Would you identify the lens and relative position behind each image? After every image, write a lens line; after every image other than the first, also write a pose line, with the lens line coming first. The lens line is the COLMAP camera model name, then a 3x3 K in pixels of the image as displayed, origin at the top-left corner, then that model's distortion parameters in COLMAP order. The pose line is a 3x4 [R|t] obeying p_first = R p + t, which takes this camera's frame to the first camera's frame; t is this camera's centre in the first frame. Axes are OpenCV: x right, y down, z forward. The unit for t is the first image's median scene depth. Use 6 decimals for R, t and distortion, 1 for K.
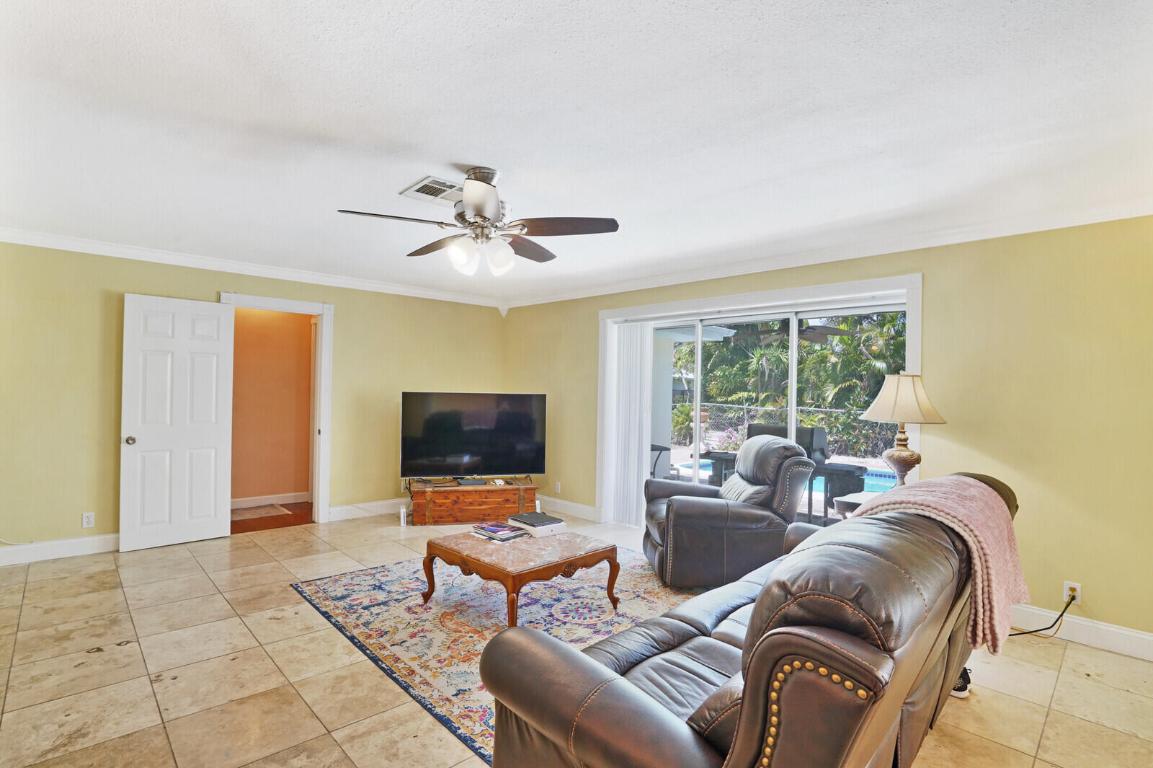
lens RADIAL K [[548.8, 0, 580.2], [0, 548.8, 387.0], [0, 0, 1]] dist [-0.030320, 0.000096]
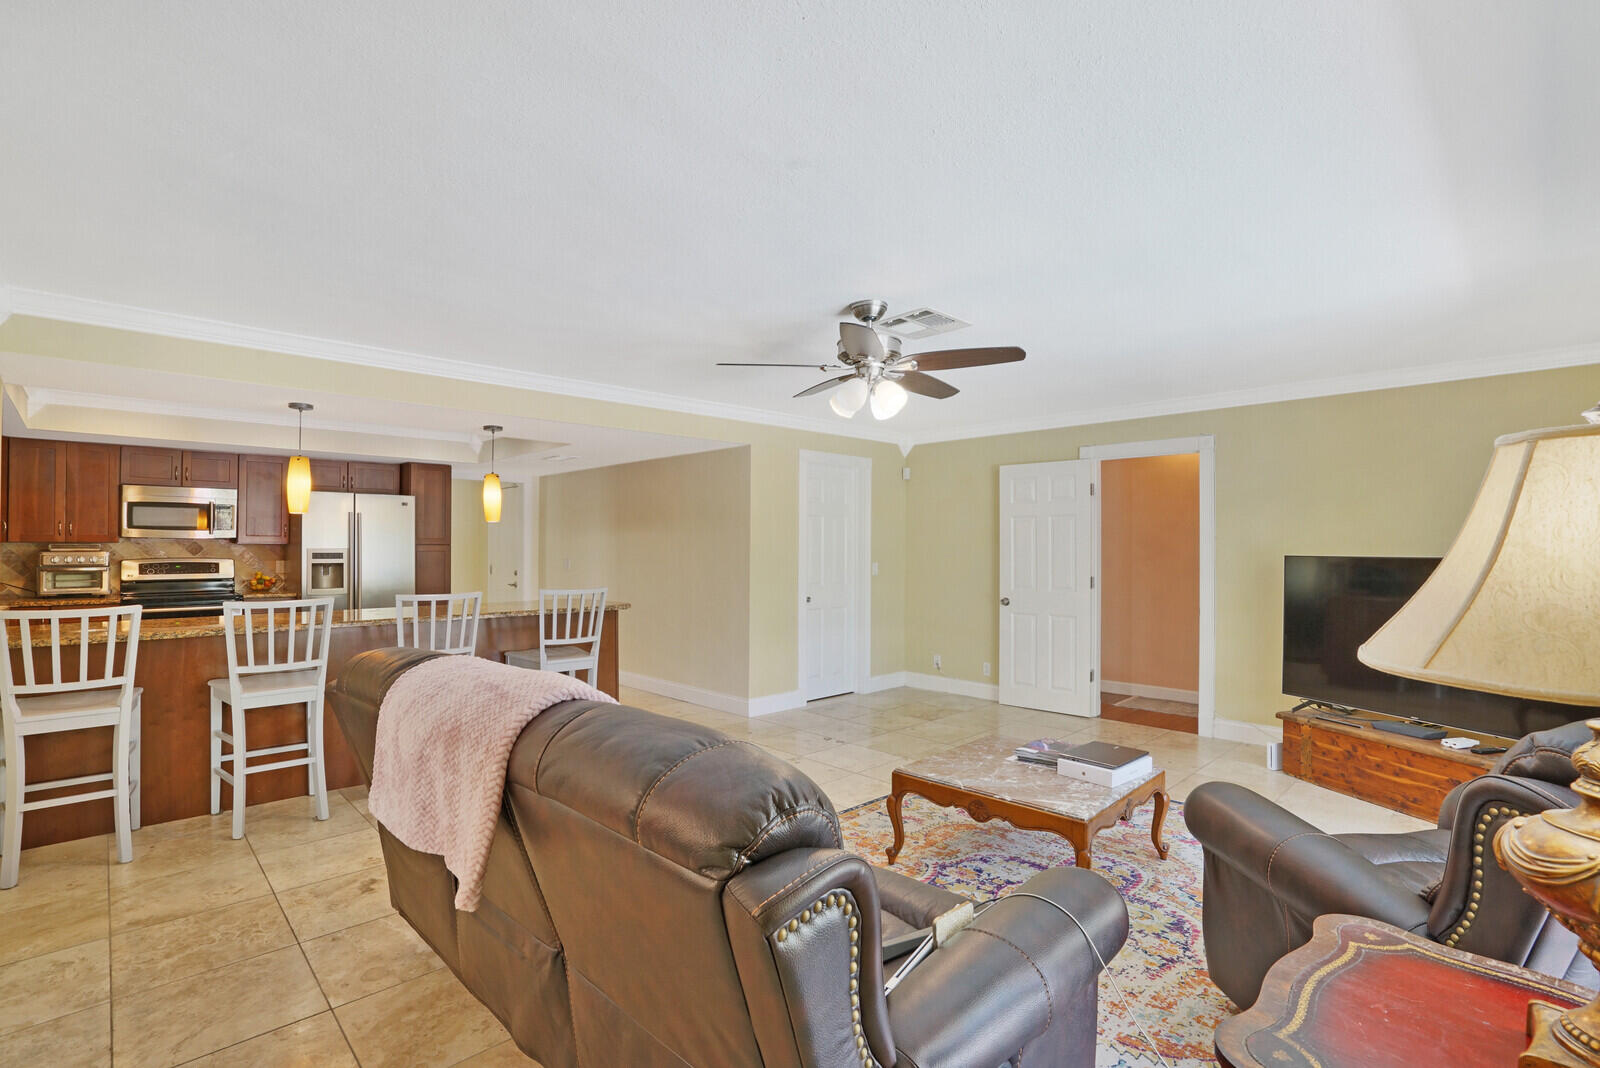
lens RADIAL K [[761.5, 0, 805.1], [0, 761.5, 538.1], [0, 0, 1]] dist [-0.030320, 0.000096]
pose [[0.016060, -0.032130, -0.999355, 0.683339], [-0.002917, 0.999478, -0.032181, 0.023585], [0.999867, 0.003432, 0.015958, 0.575208]]
